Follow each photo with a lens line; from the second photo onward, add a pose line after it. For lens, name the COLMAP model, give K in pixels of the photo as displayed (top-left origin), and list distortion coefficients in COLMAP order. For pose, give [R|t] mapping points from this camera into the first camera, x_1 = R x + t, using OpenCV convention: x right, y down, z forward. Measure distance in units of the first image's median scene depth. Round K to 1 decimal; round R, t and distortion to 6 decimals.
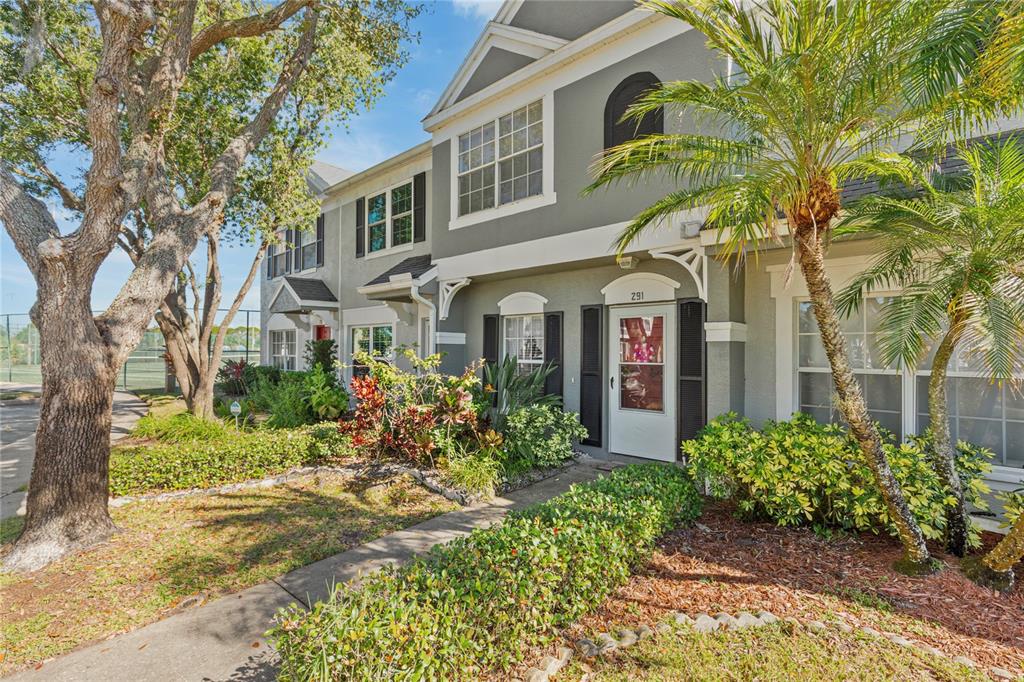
lens RADIAL K [[461.2, 0, 506.7], [0, 461.2, 346.9], [0, 0, 1]] dist [0.000941, -0.000062]
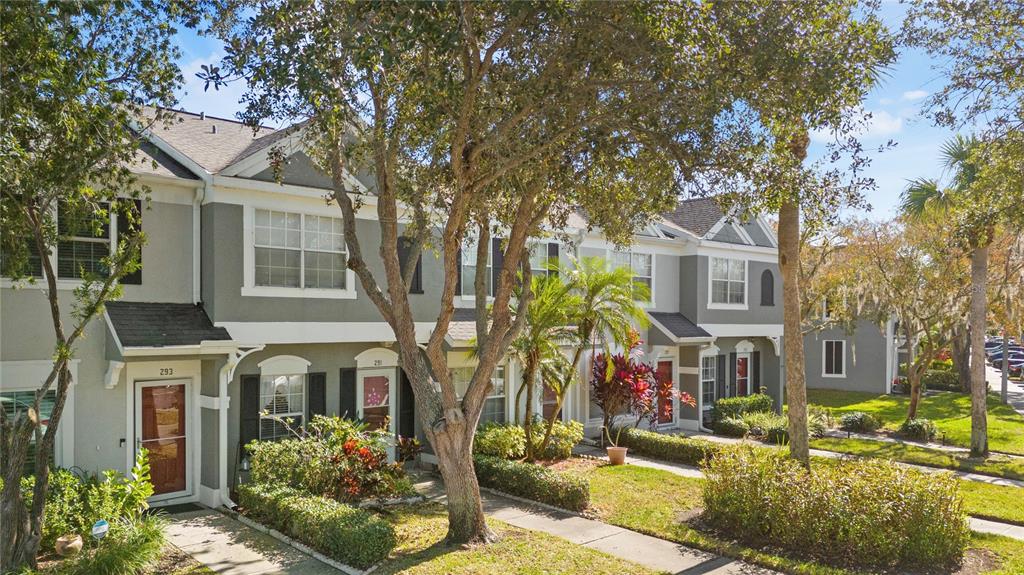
lens RADIAL K [[765.6, 0, 512.0], [0, 765.6, 326.8], [0, 0, 1]] dist [0.088154, -0.111523]
pose [[0.084547, -0.014980, 0.996307, -1.921264], [-0.013691, 0.999775, 0.016194, -0.239357], [-0.996325, -0.015010, 0.084323, 0.287935]]
